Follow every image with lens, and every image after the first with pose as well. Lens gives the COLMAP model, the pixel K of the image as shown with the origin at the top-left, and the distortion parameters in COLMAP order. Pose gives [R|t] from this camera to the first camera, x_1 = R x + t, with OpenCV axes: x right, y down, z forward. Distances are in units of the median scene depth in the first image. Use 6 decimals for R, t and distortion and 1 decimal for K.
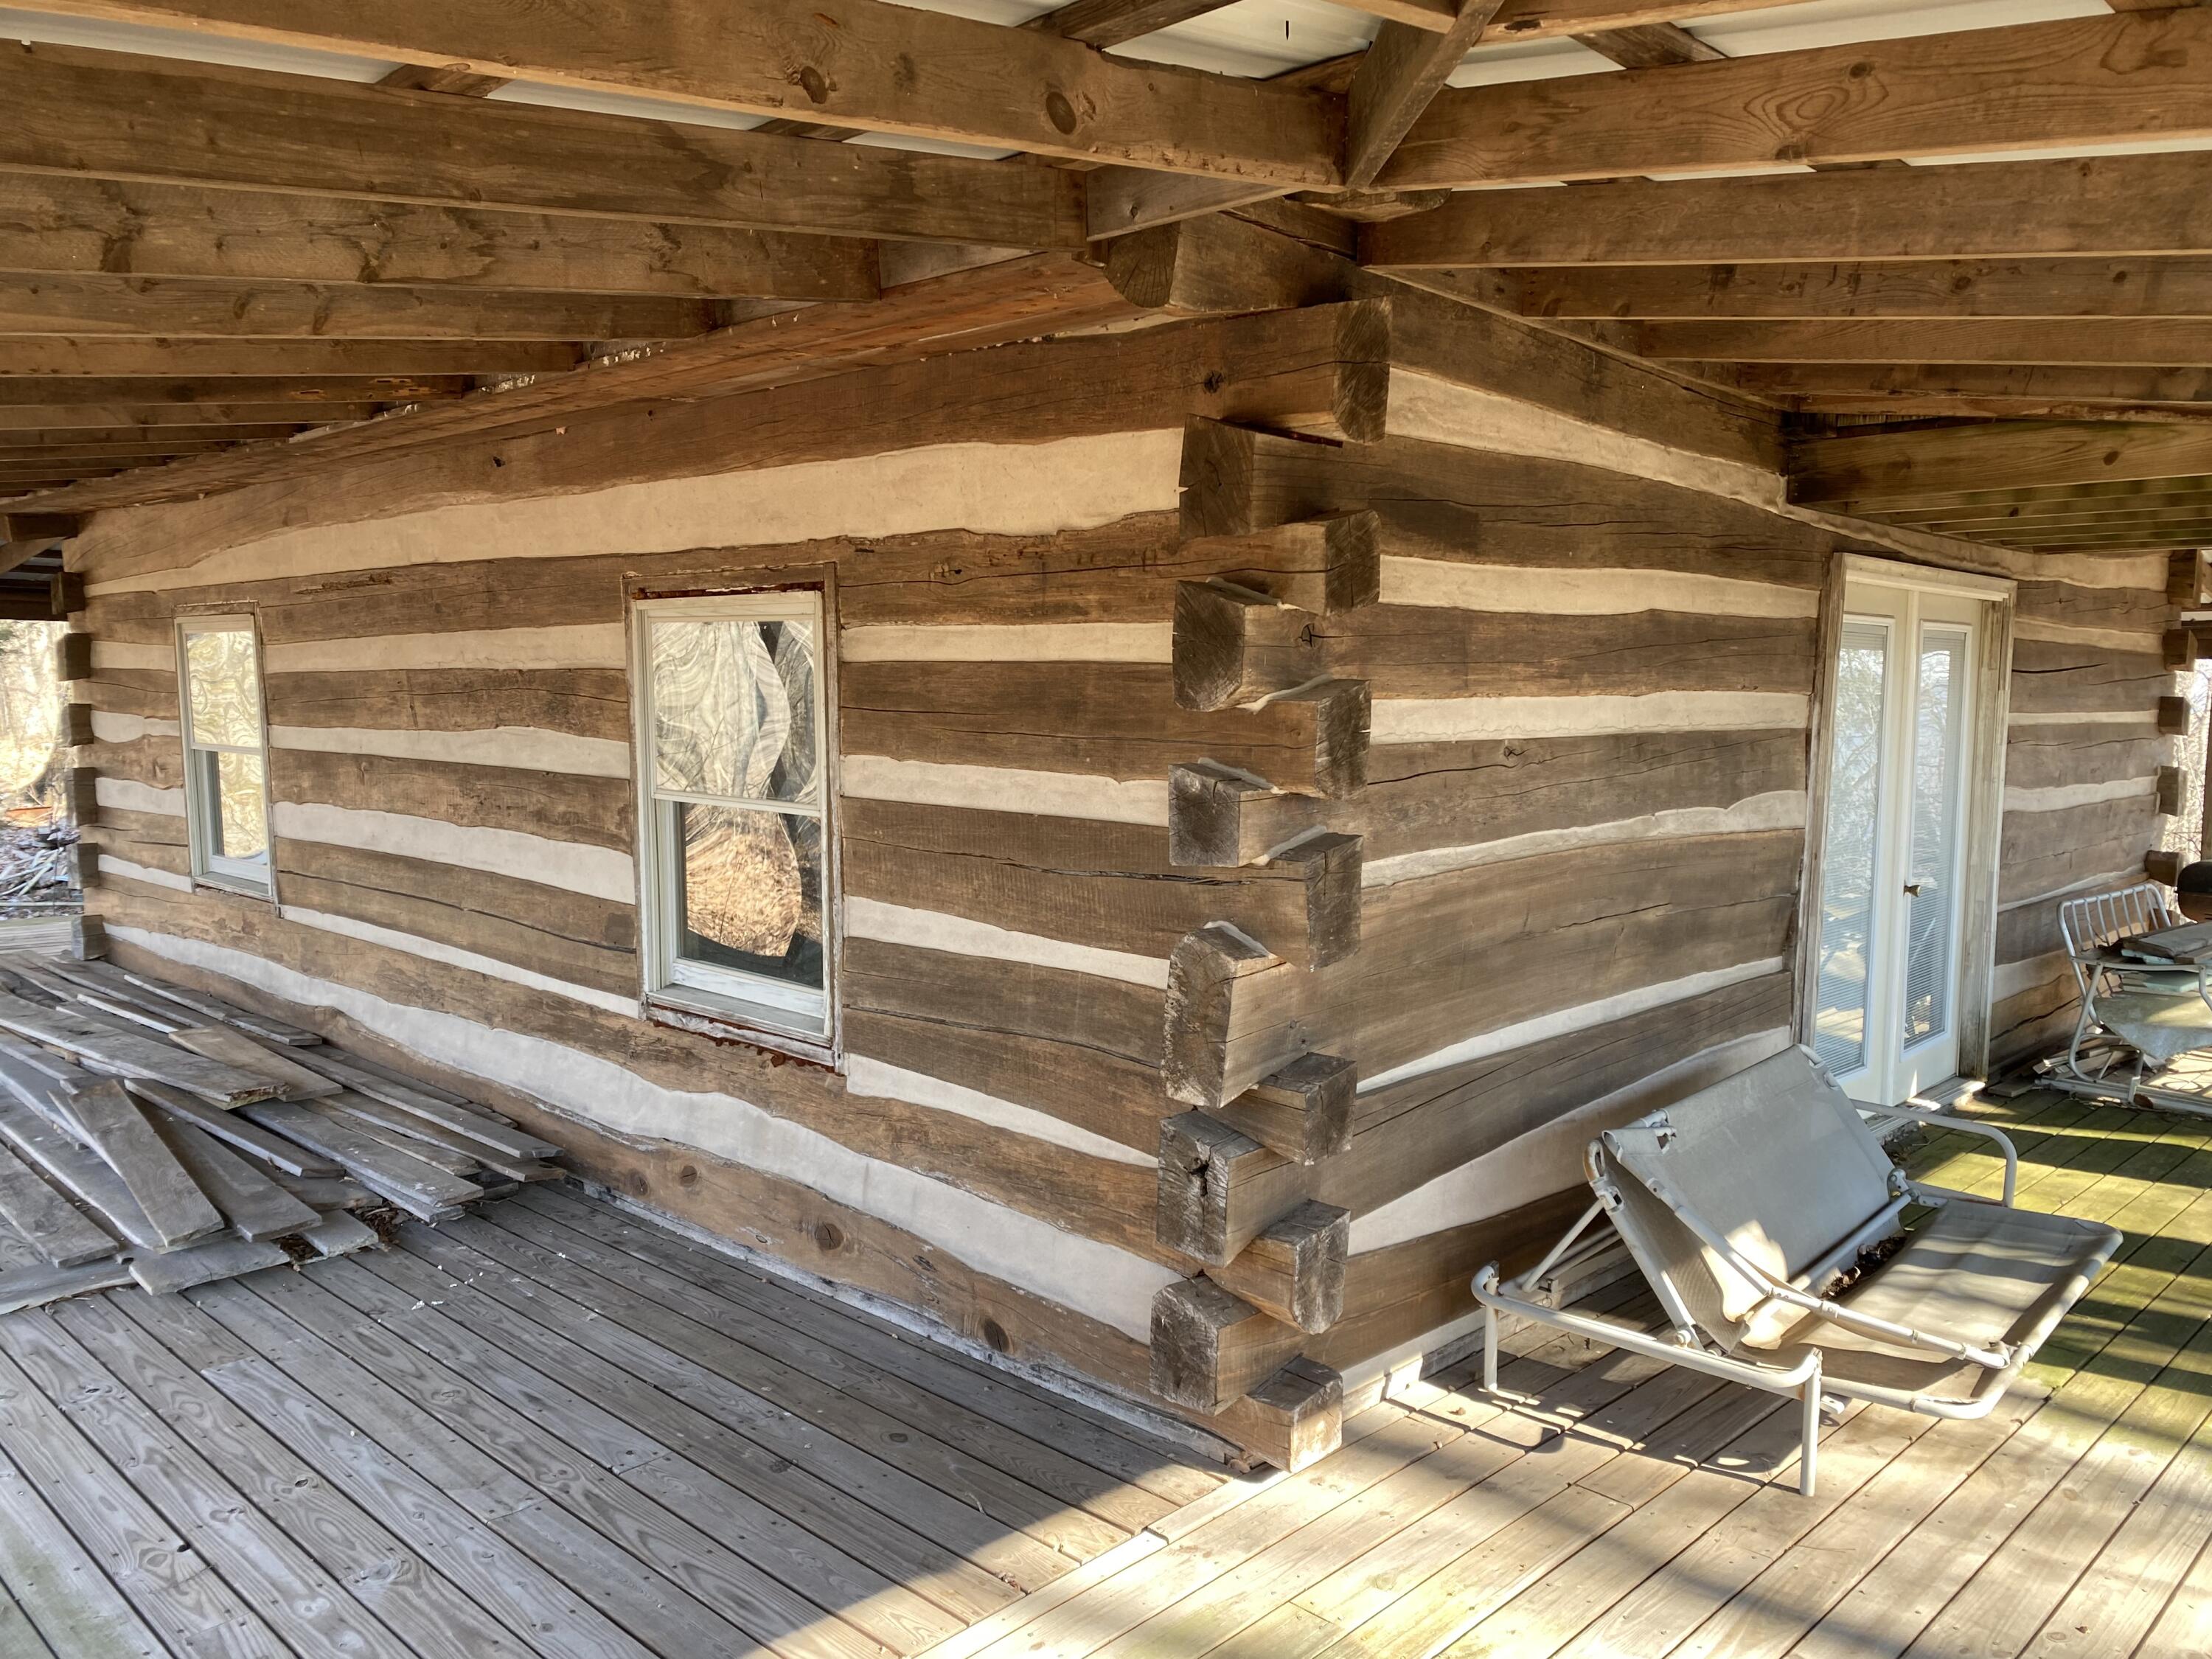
lens RADIAL K [[1705.7, 0, 1106.0], [0, 1705.7, 829.5], [0, 0, 1]] dist [0.101675, -0.130582]
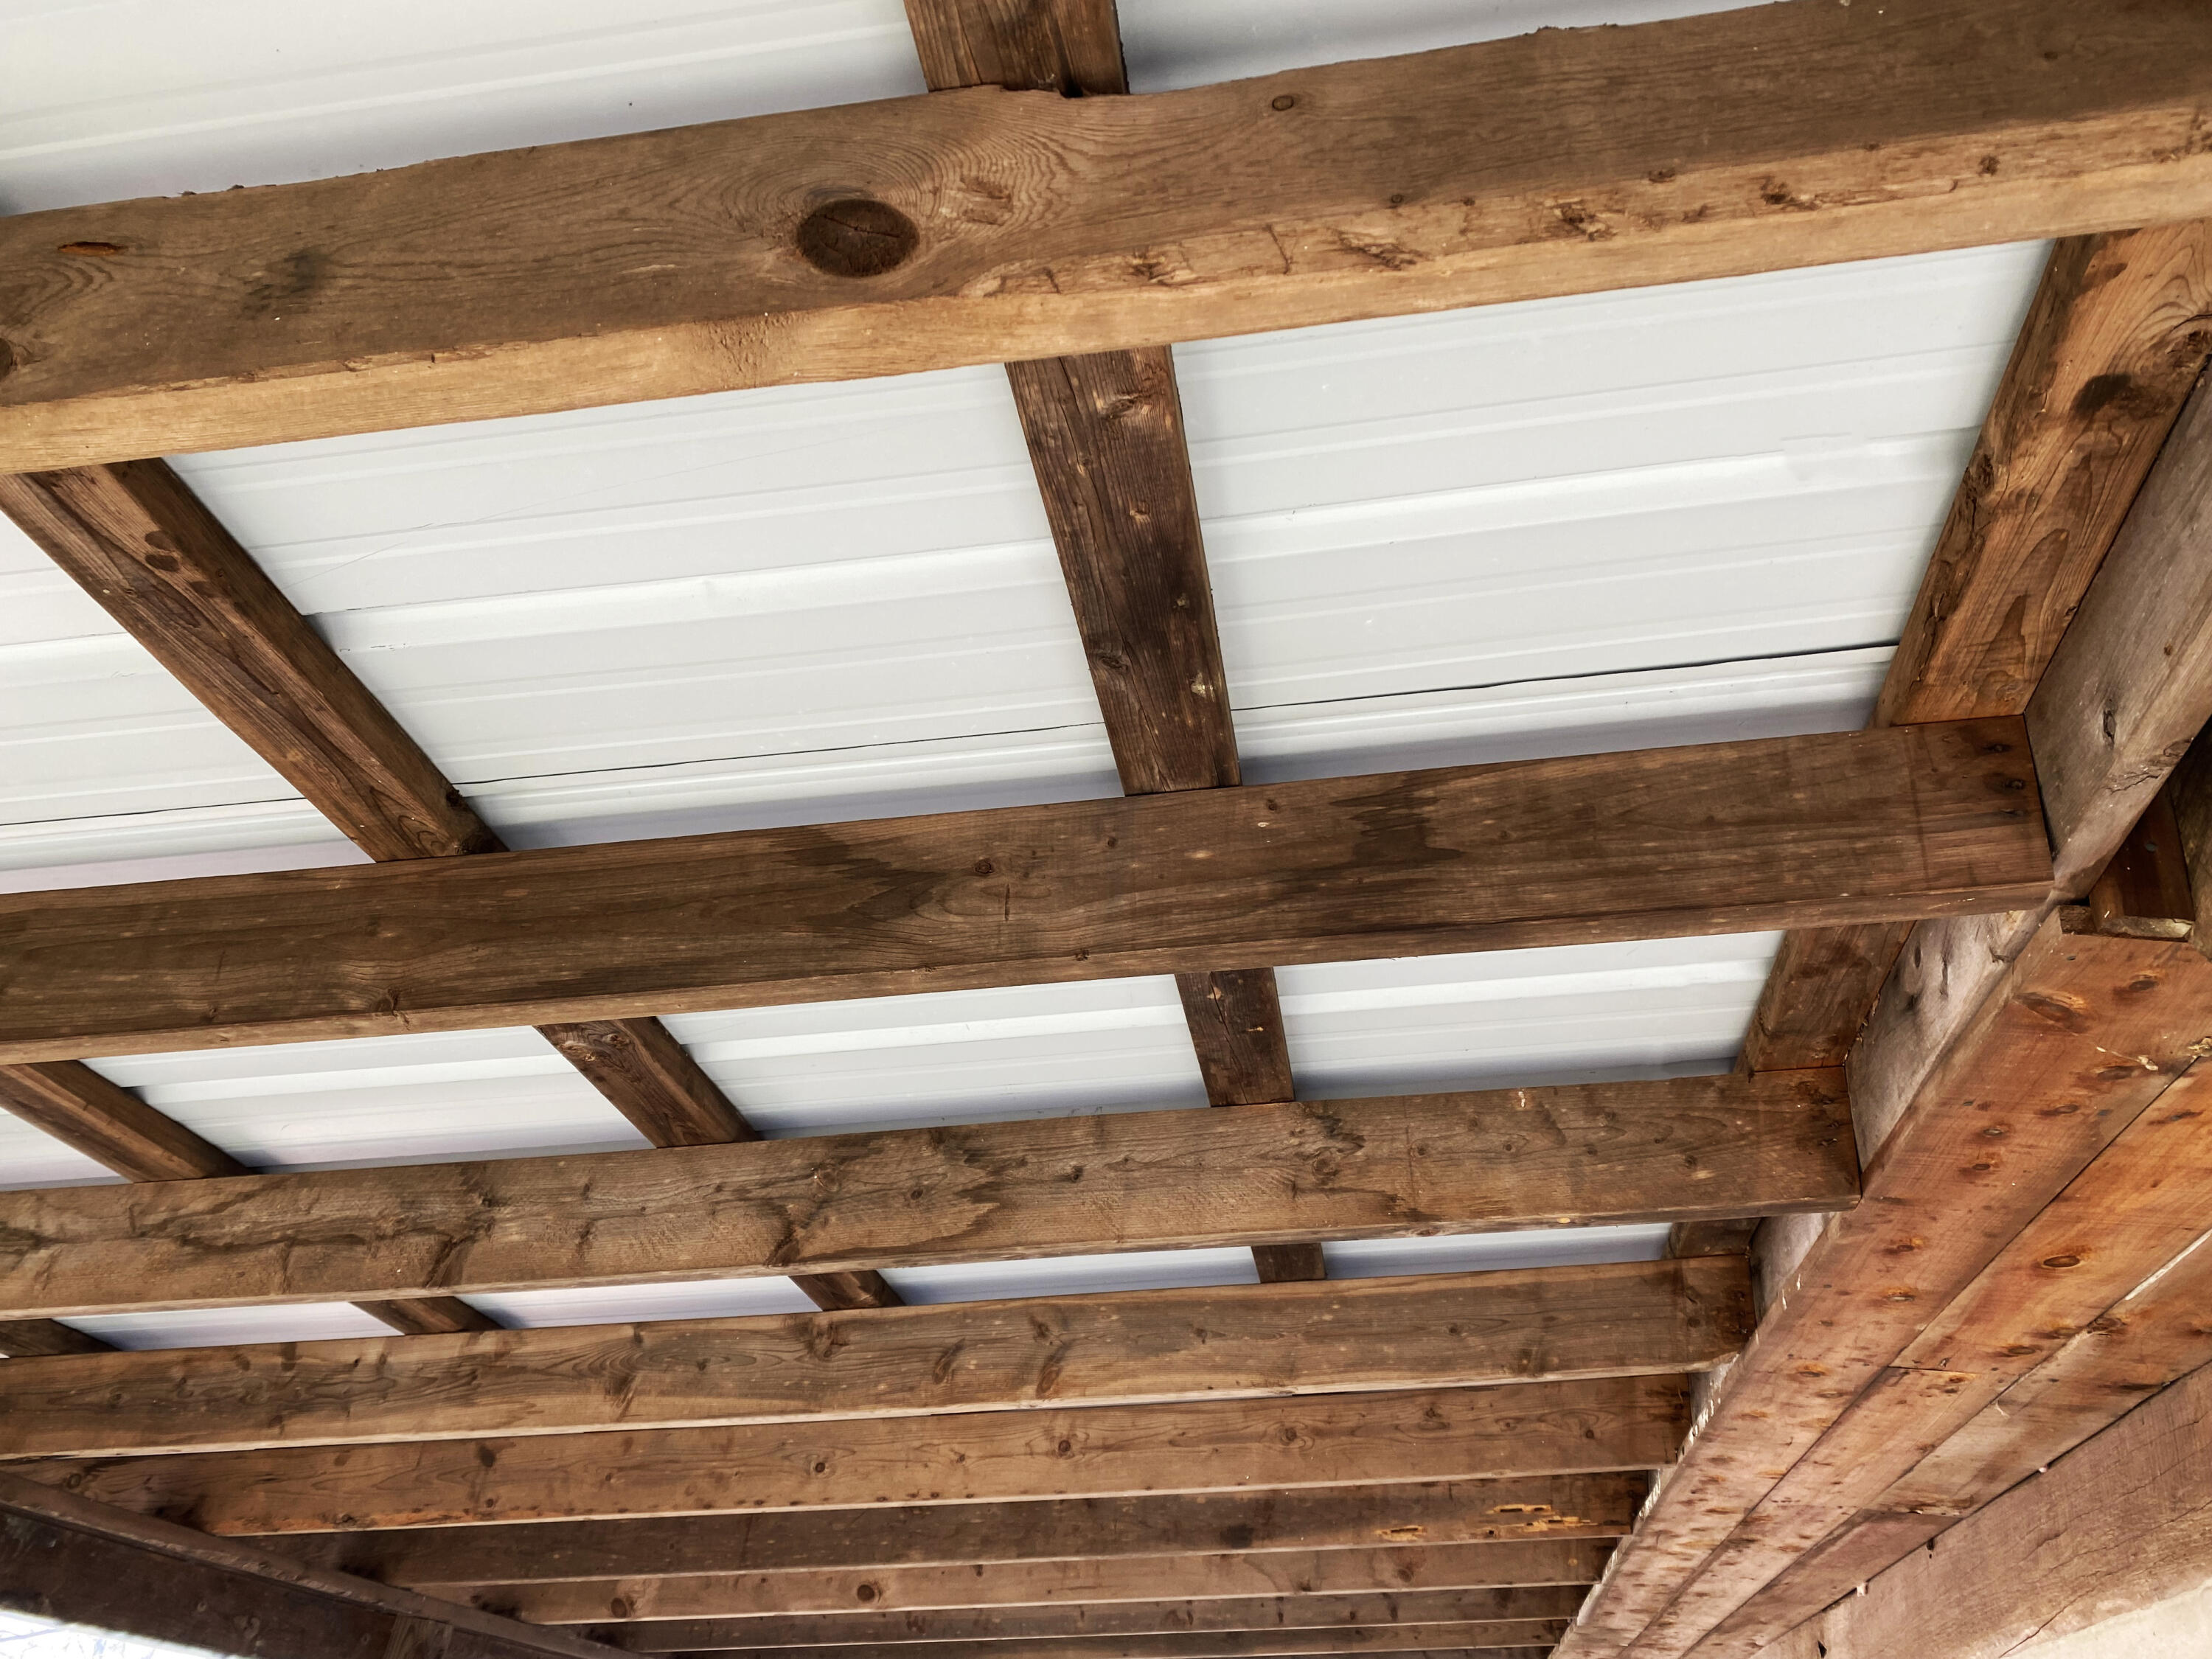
lens RADIAL K [[1705.7, 0, 1106.0], [0, 1705.7, 829.5], [0, 0, 1]] dist [0.101675, -0.130582]
pose [[0.578980, -0.355842, -0.733593, 0.163360], [-0.183239, 0.819932, -0.542342, -0.130559], [0.794485, 0.448428, 0.409520, 0.789594]]
